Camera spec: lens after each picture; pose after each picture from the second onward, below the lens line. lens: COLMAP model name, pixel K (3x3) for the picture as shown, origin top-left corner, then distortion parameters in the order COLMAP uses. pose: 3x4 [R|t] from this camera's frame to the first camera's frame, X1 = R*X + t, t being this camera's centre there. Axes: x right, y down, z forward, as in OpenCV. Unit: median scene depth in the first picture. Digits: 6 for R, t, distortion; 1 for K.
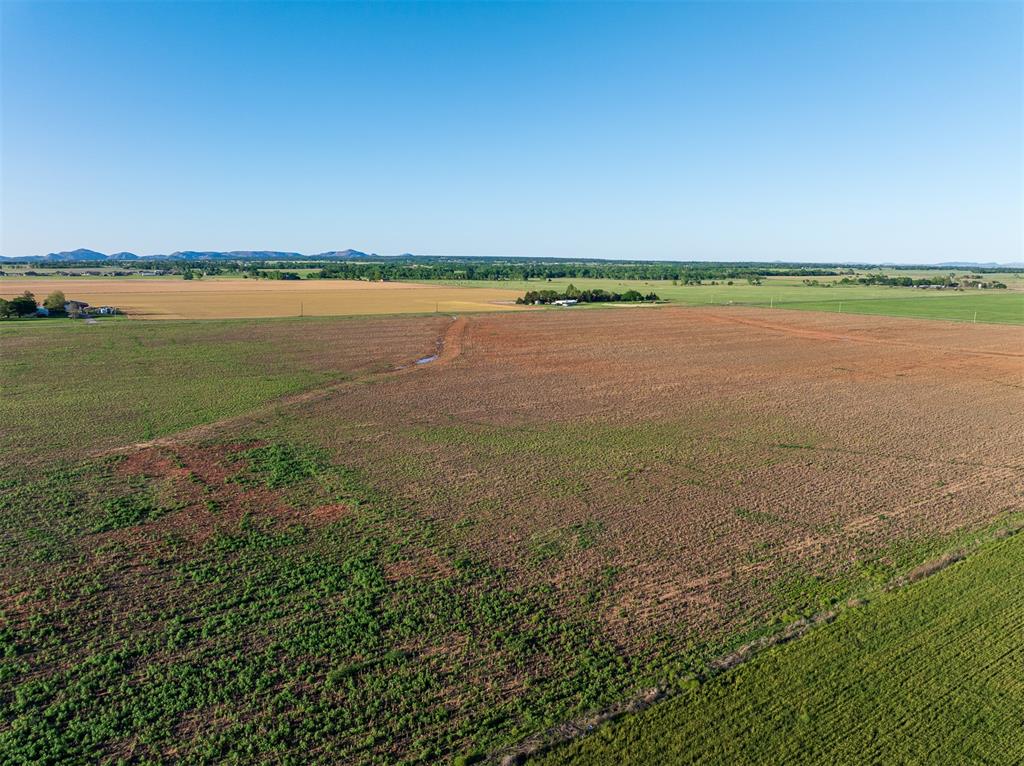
lens RADIAL K [[719.3, 0, 513.5], [0, 719.3, 383.7], [0, 0, 1]] dist [-0.036011, -0.005594]
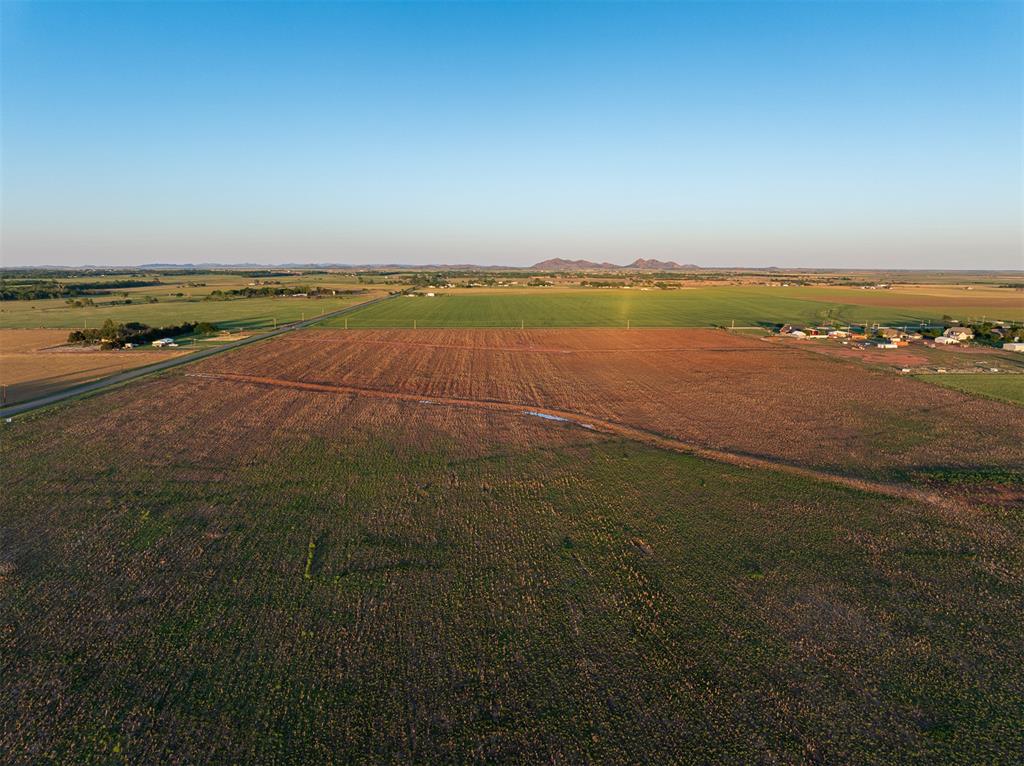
lens RADIAL K [[719.3, 0, 517.1], [0, 719.3, 384.1], [0, 0, 1]] dist [-0.036011, -0.005594]
pose [[0.520144, -0.142743, 0.842066, -1.776125], [0.144407, 0.986438, 0.078016, -0.291327], [-0.841782, 0.081021, 0.533703, 0.871805]]
